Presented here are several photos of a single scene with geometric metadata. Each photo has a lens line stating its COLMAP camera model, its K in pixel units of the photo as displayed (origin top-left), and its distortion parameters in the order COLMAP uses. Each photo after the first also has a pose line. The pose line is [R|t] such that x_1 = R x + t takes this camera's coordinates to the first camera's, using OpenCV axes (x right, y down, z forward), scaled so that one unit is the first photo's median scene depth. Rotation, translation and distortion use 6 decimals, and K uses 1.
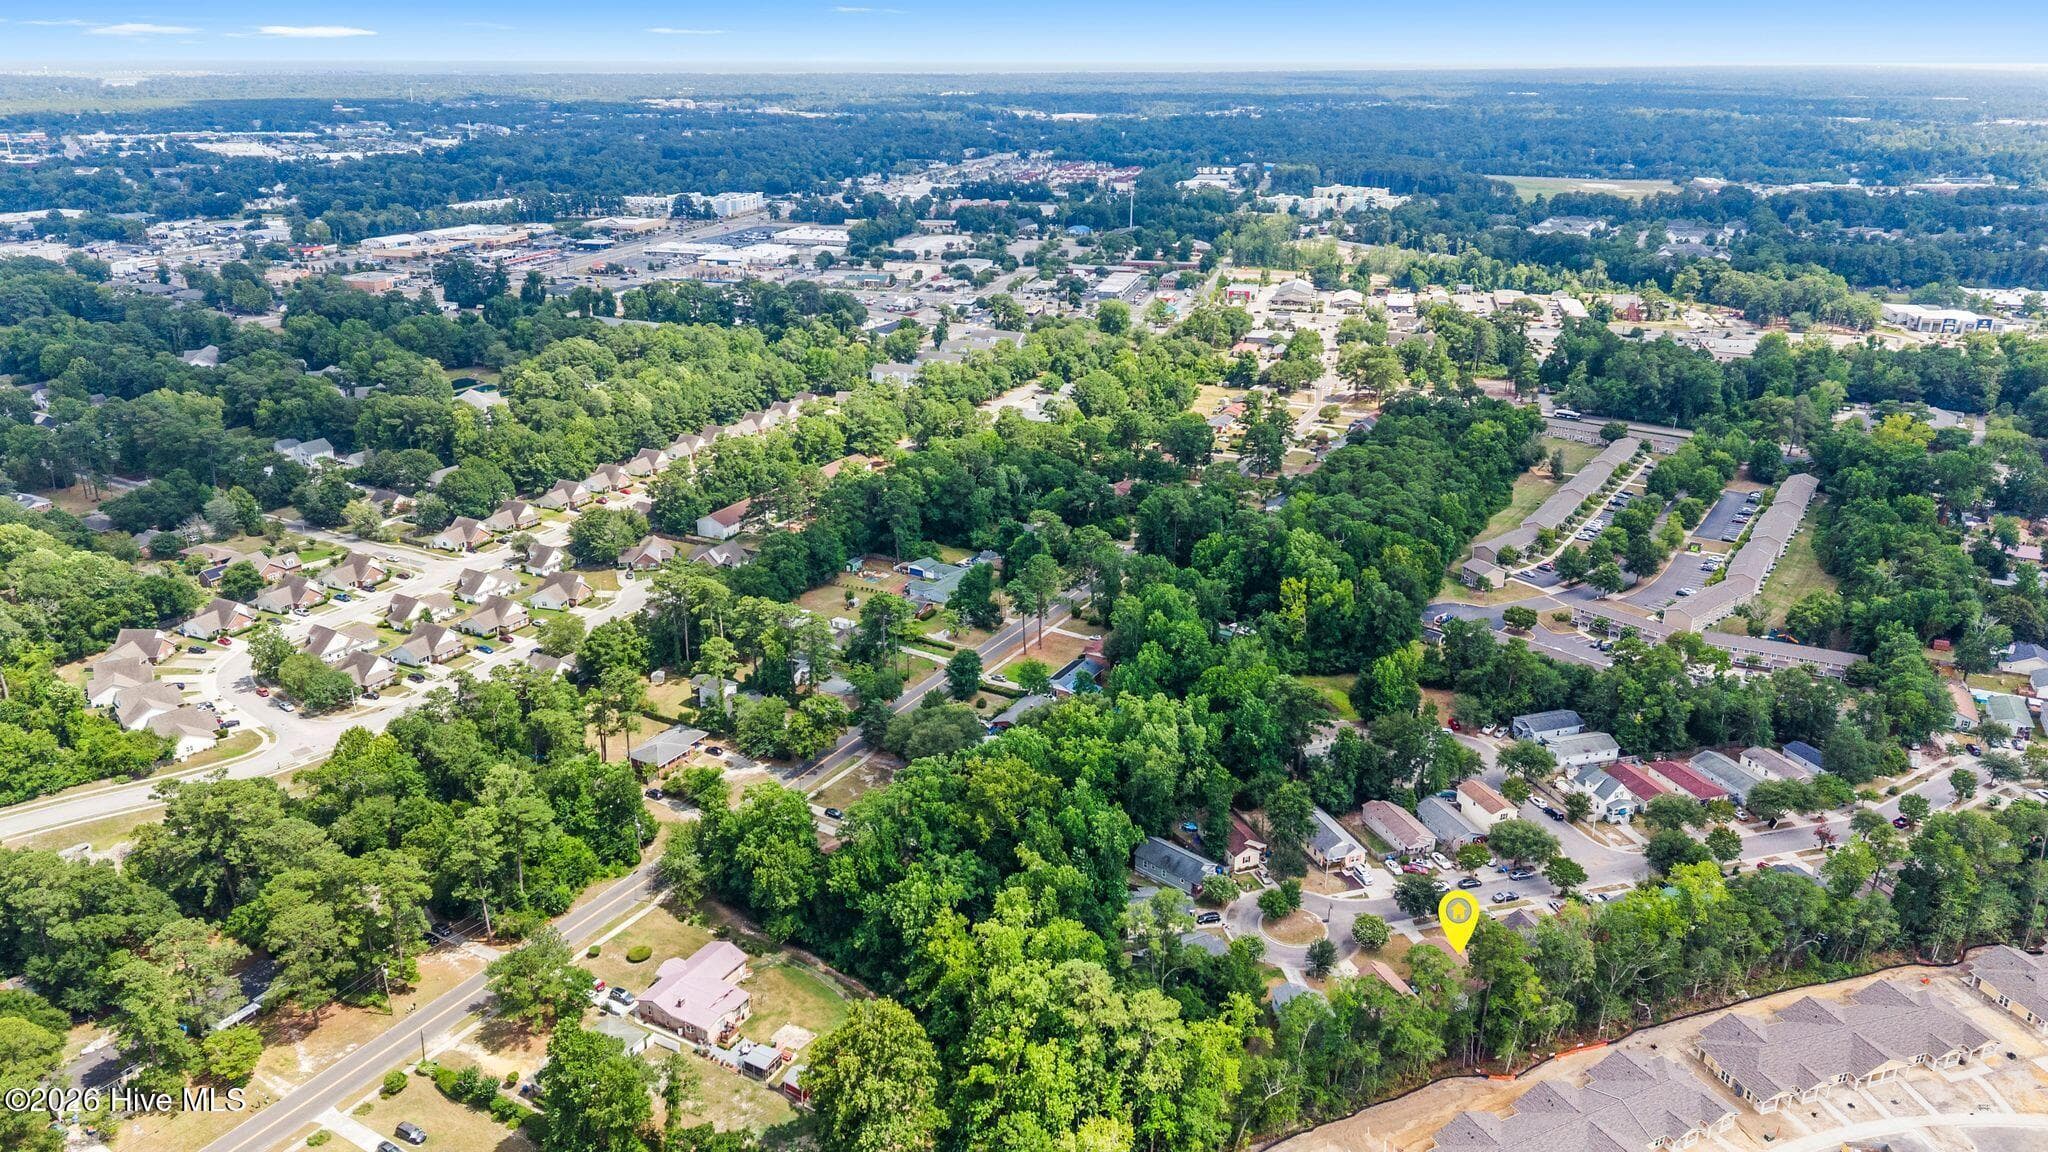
lens RADIAL K [[1335.9, 0, 1038.8], [0, 1335.9, 587.8], [0, 0, 1]] dist [0.046475, -0.048278]
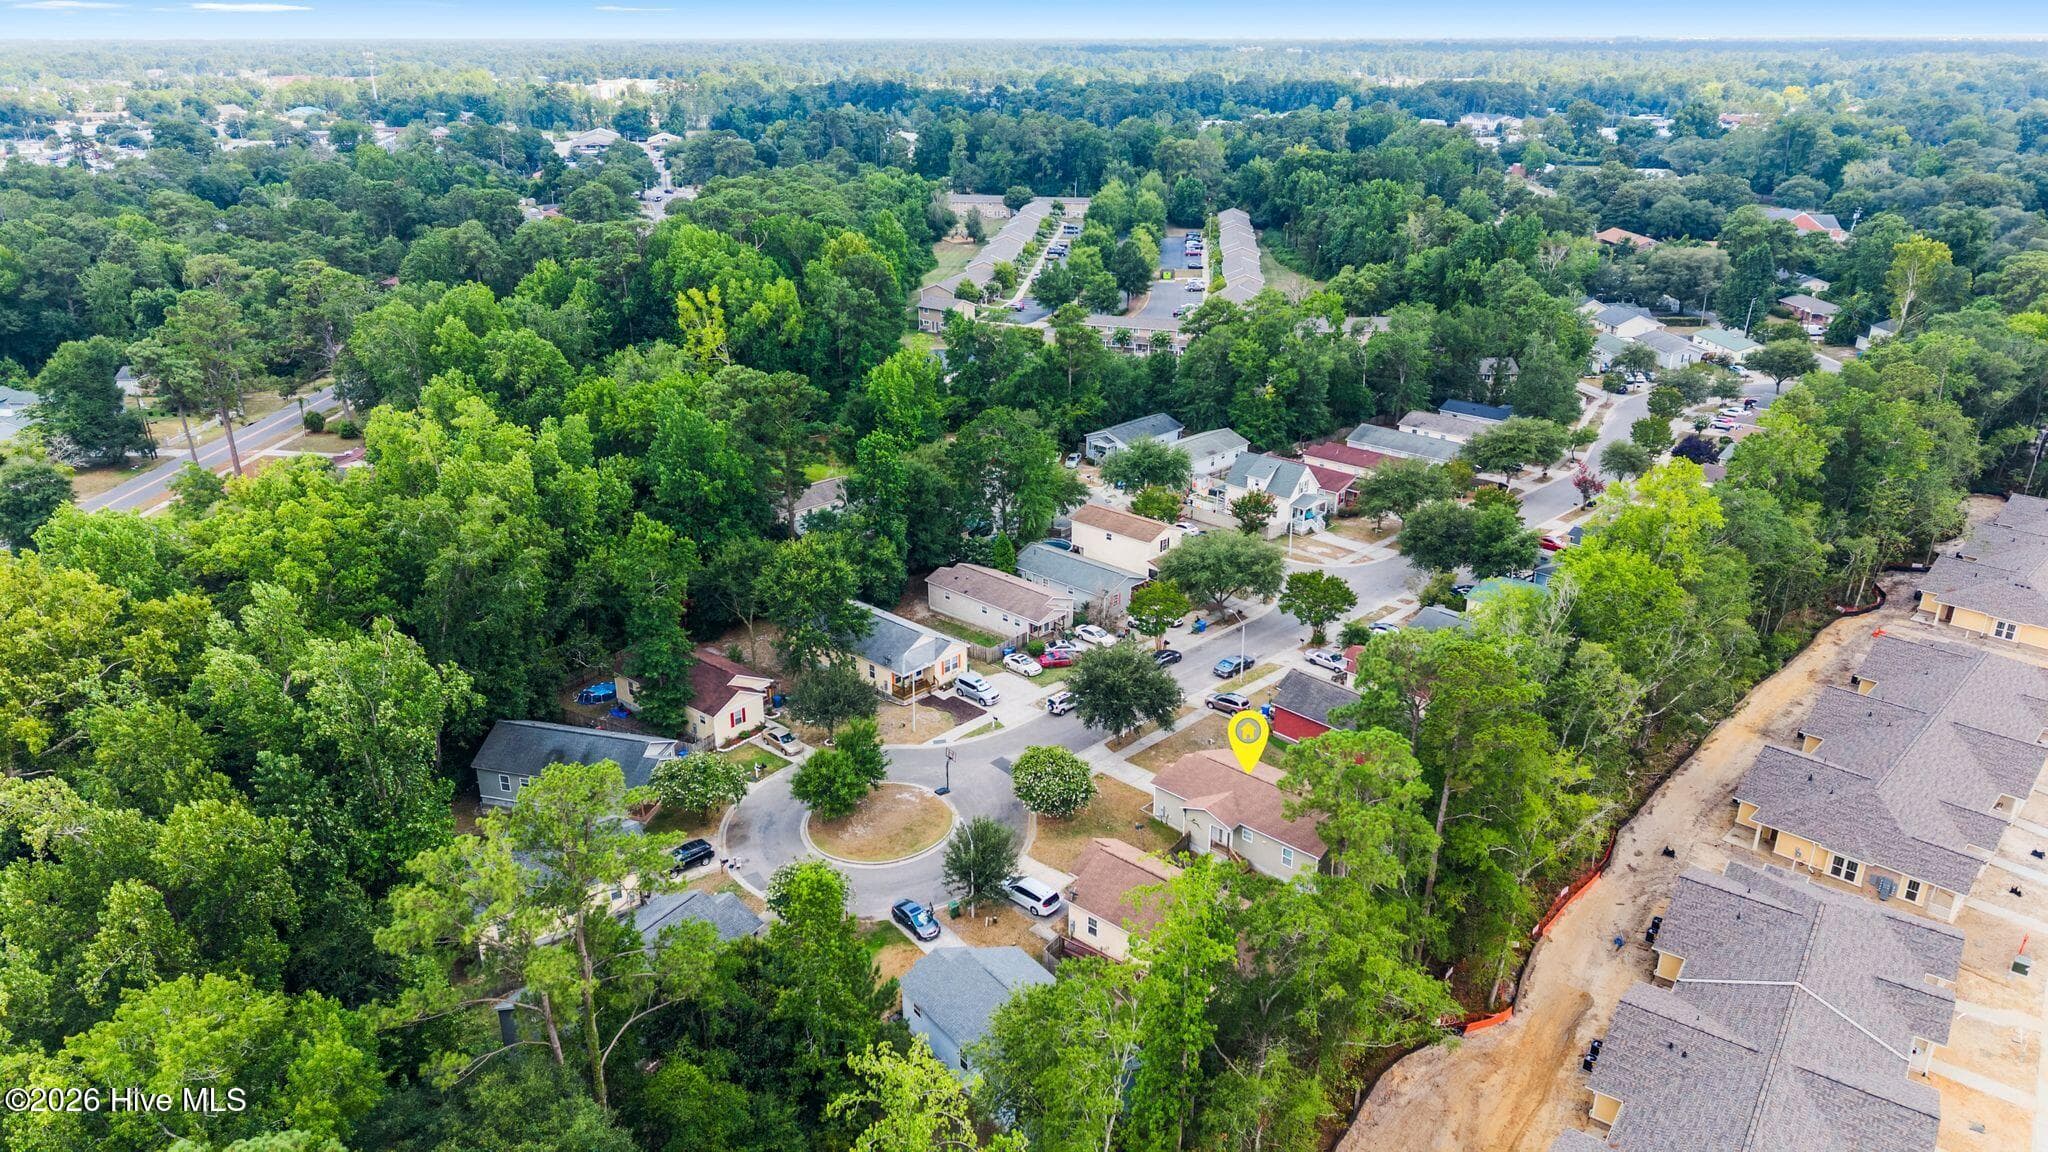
lens RADIAL K [[1335.9, 0, 1038.8], [0, 1335.9, 587.8], [0, 0, 1]] dist [0.046475, -0.048278]
pose [[0.880287, -0.180972, 0.438571, 0.051817], [0.162752, 0.983487, 0.079156, 0.139236], [-0.445654, 0.001698, 0.895204, 0.539240]]
